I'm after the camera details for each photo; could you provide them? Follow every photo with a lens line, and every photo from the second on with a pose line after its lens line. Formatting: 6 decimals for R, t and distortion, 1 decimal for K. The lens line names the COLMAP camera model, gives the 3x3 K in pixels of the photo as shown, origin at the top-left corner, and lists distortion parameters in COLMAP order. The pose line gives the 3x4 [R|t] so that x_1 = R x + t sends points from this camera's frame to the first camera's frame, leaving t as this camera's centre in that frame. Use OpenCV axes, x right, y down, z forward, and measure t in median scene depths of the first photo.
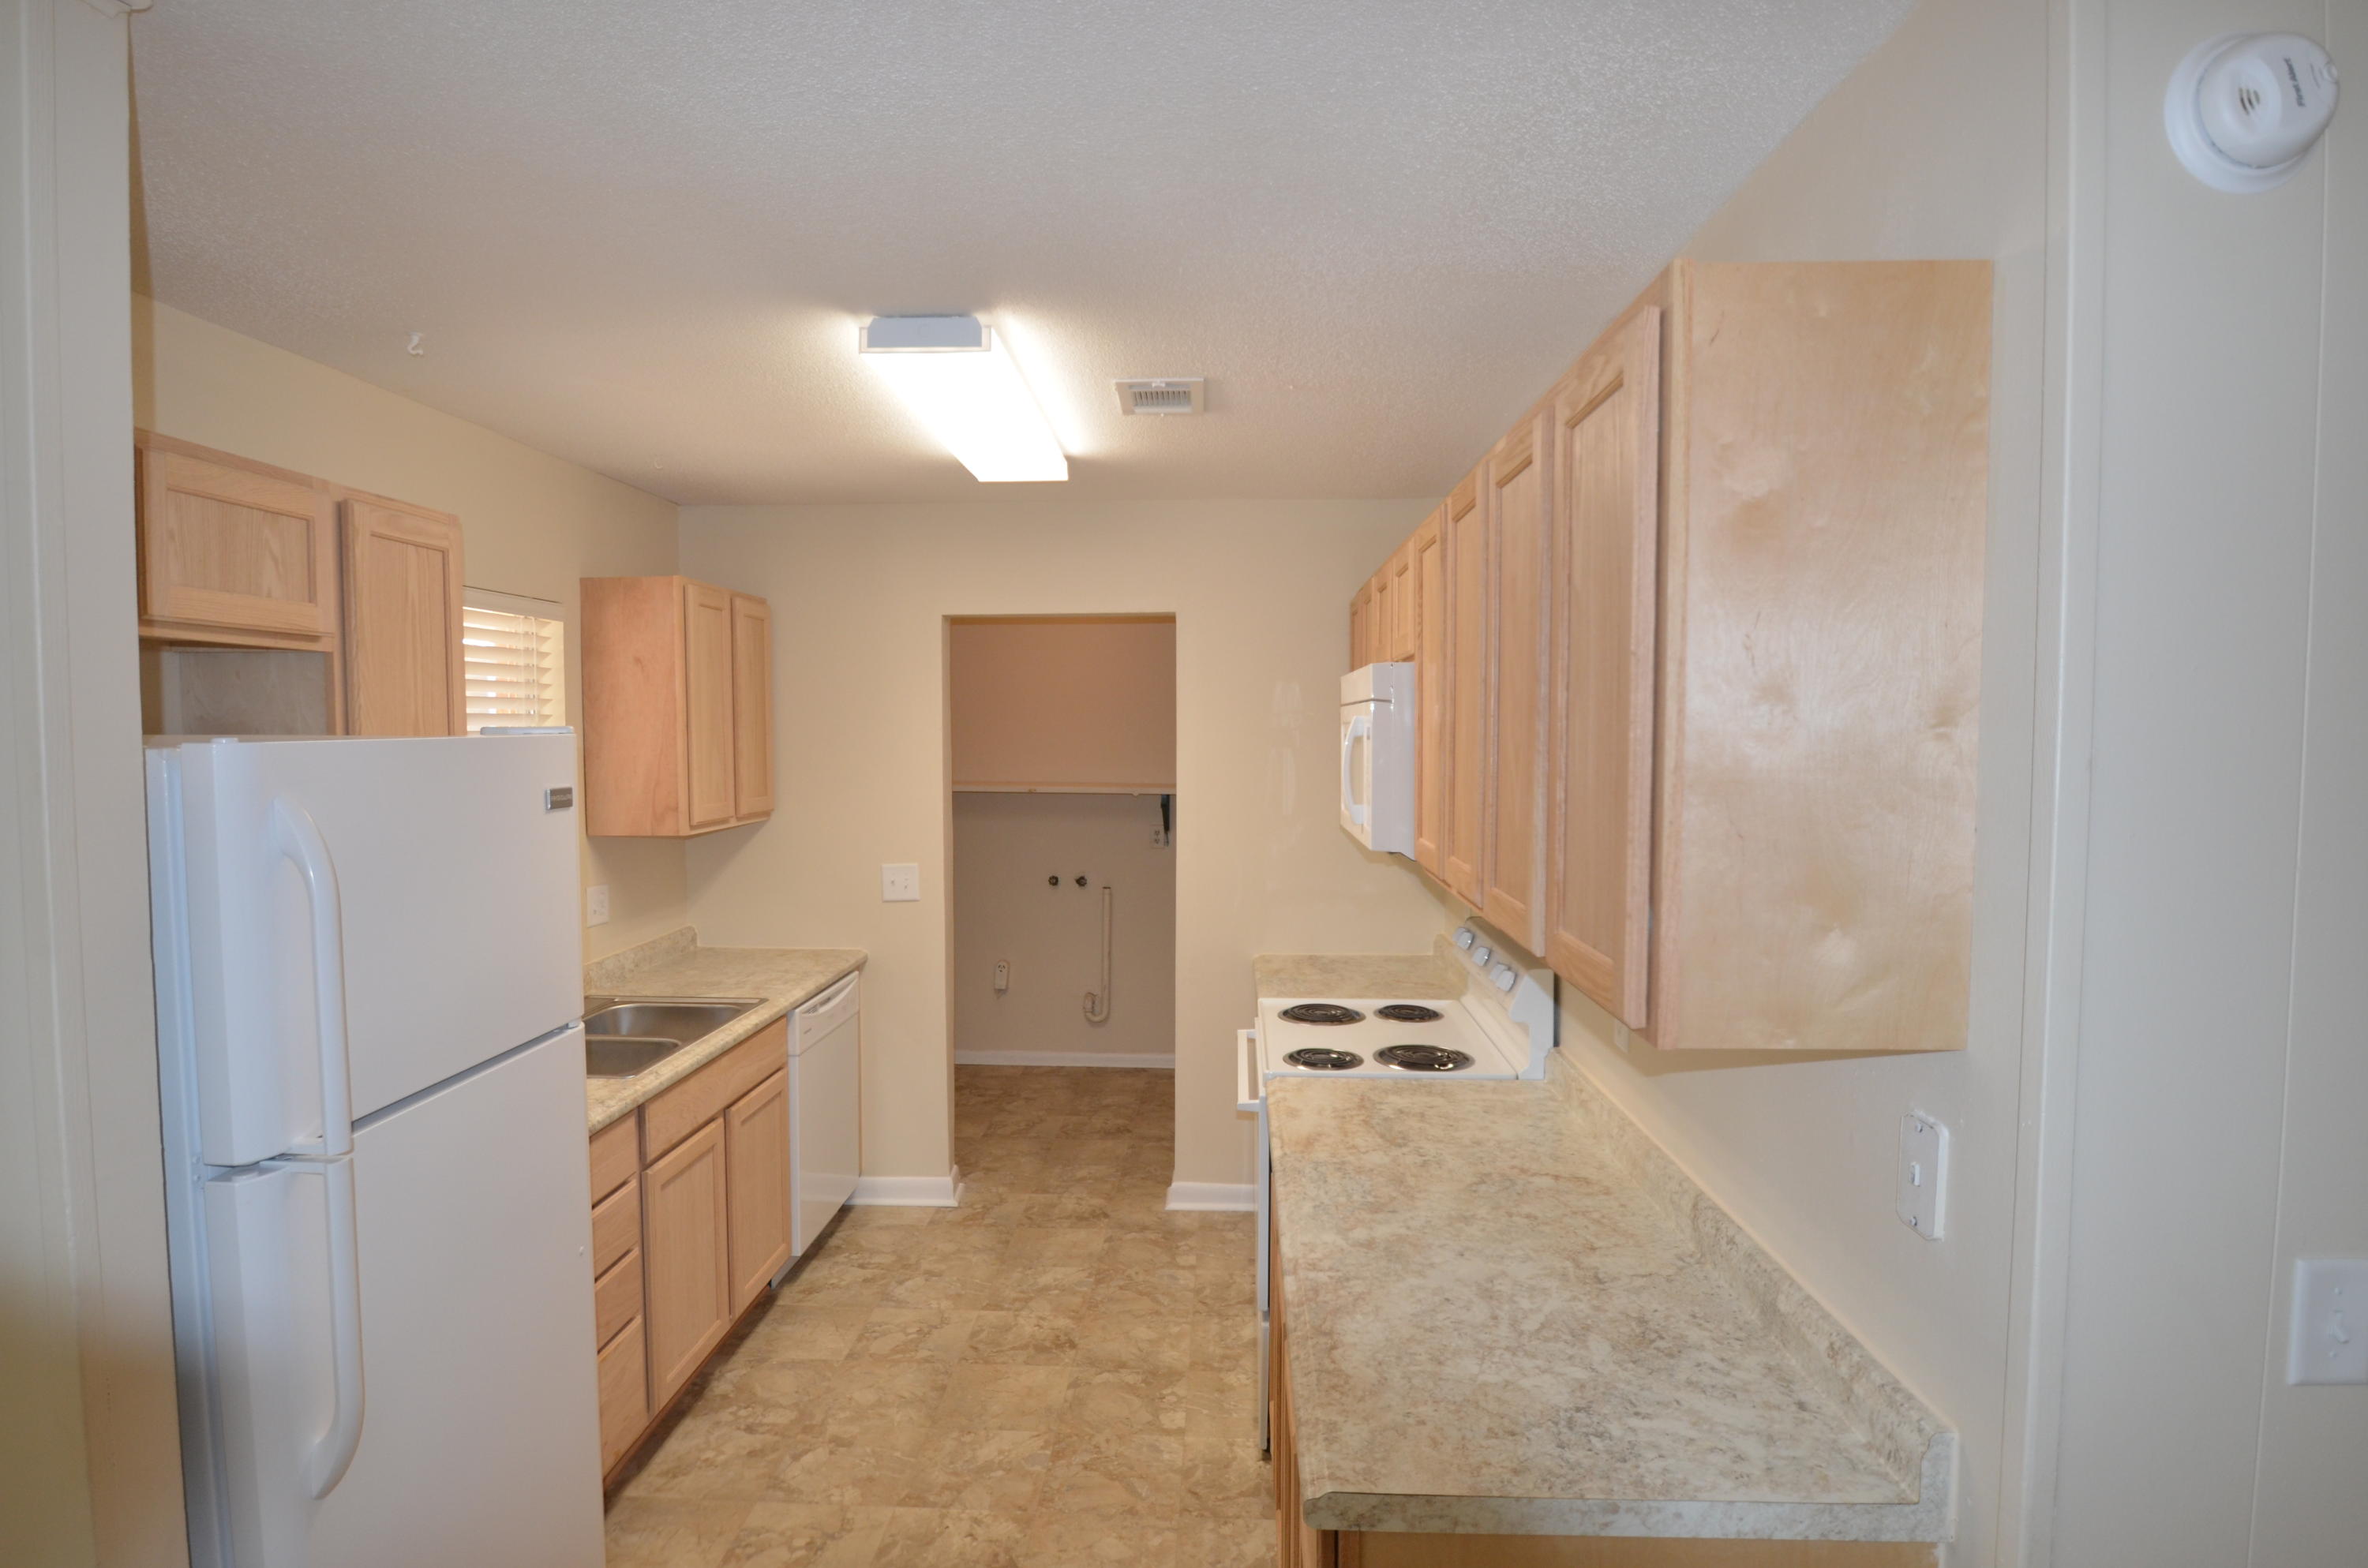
lens RADIAL K [[1257.1, 0, 1177.3], [0, 1257.1, 802.4], [0, 0, 1]] dist [-0.014969, 0.000634]
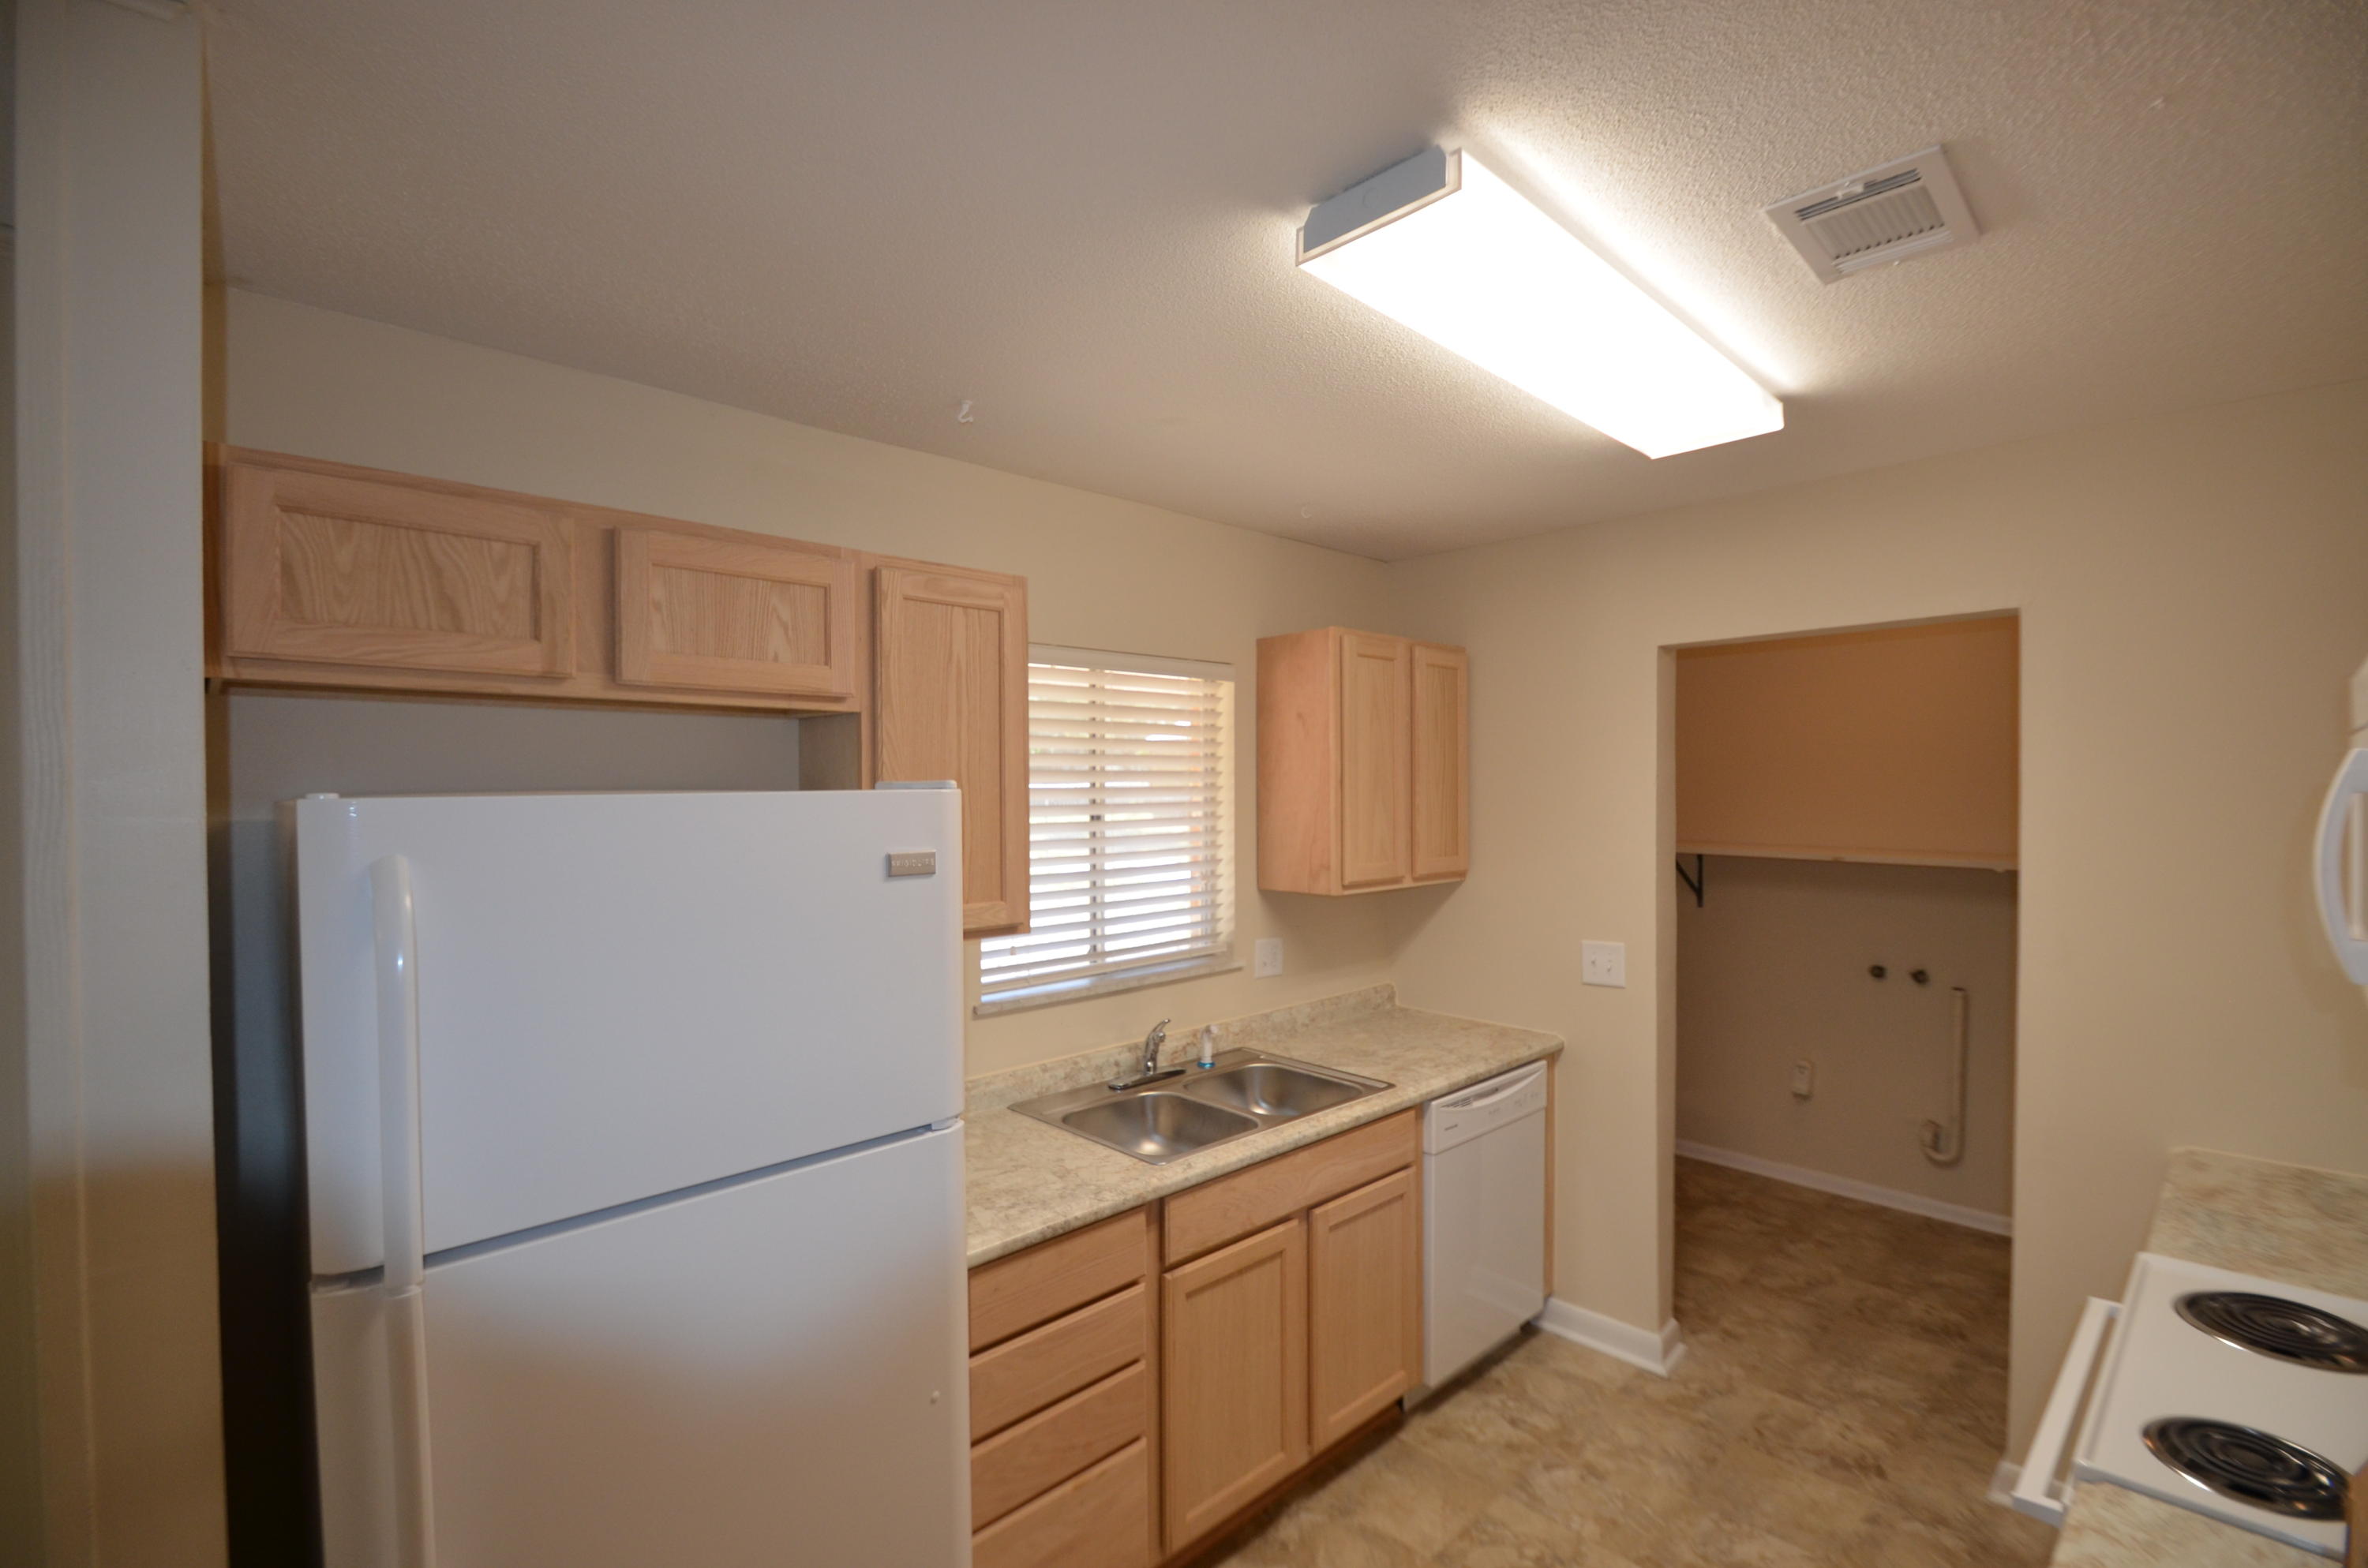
lens RADIAL K [[1039.0, 0, 1166.9], [0, 1039.0, 796.2], [0, 0, 1]] dist [0.000734, -0.010049]
pose [[0.711636, 0.001366, -0.702547, 0.079951], [-0.036782, 0.998699, -0.035316, -0.017634], [0.701585, 0.050973, 0.710760, 0.364550]]
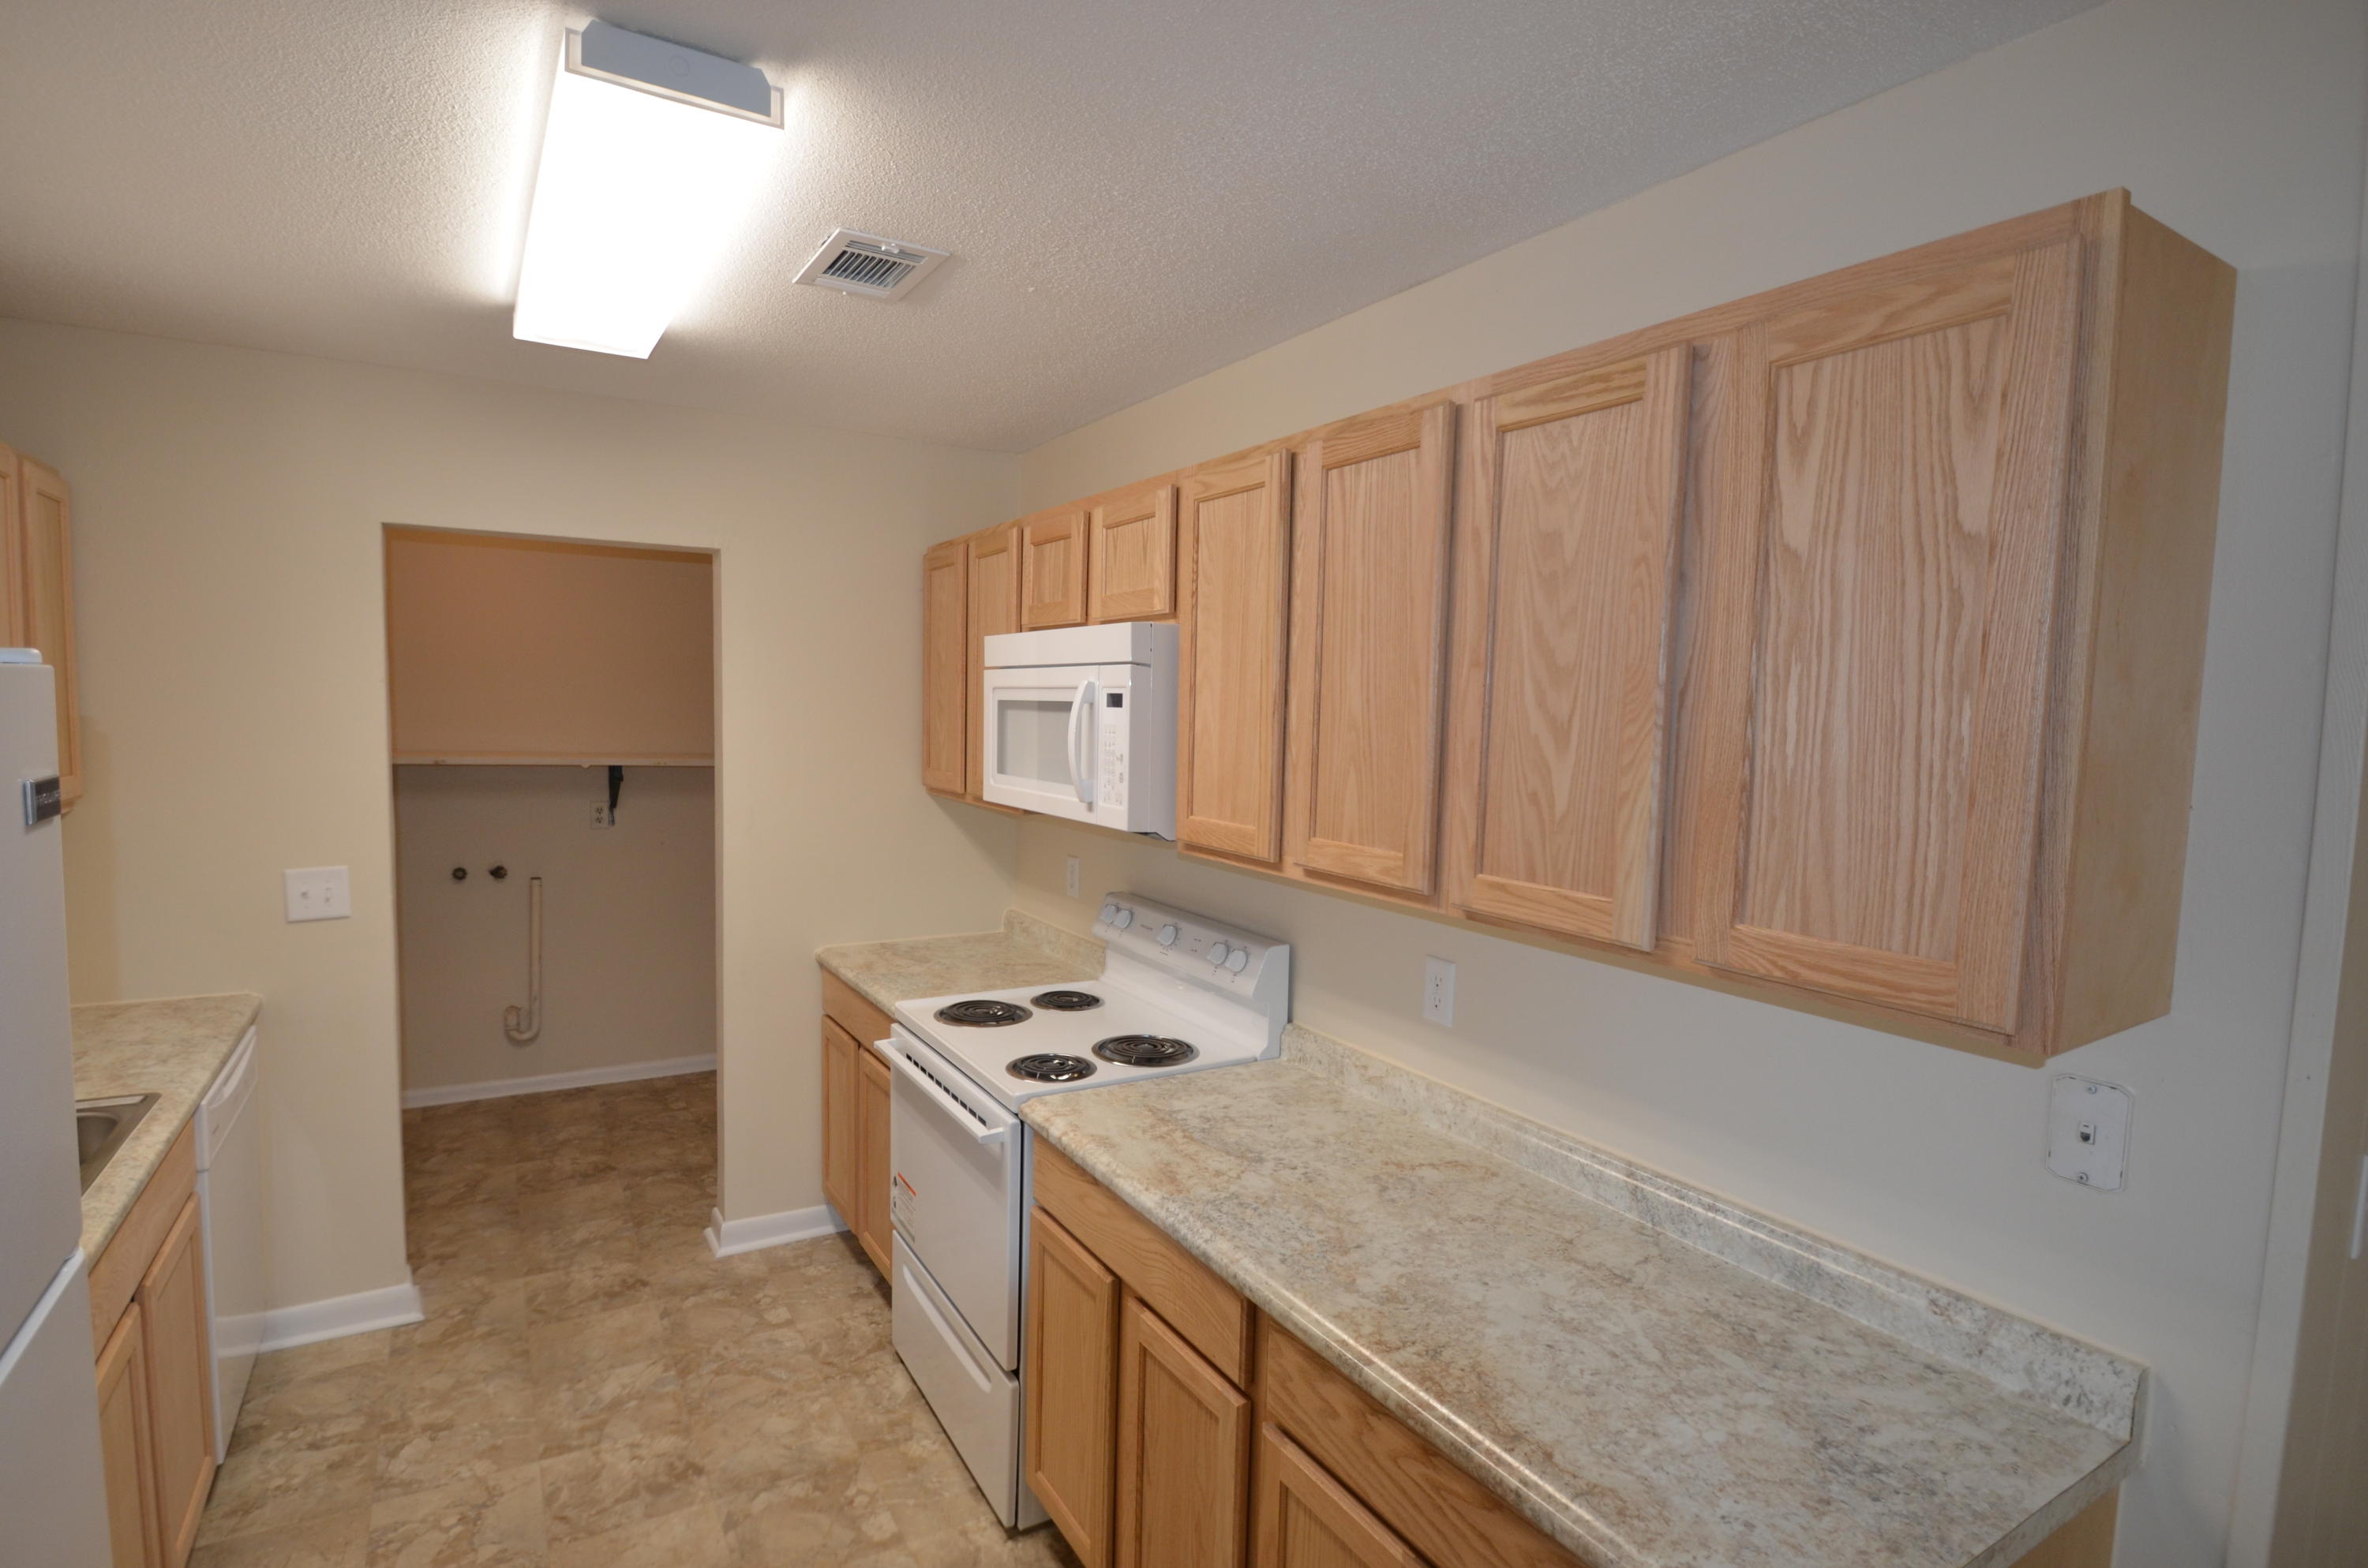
lens RADIAL K [[1154.3, 0, 1174.1], [0, 1154.3, 796.9], [0, 0, 1]] dist [-0.007606, -0.008214]
pose [[0.832523, -0.021854, 0.553560, -0.222058], [0.007690, 0.999581, 0.027896, -0.007250], [-0.553938, -0.018967, 0.832342, 0.240053]]
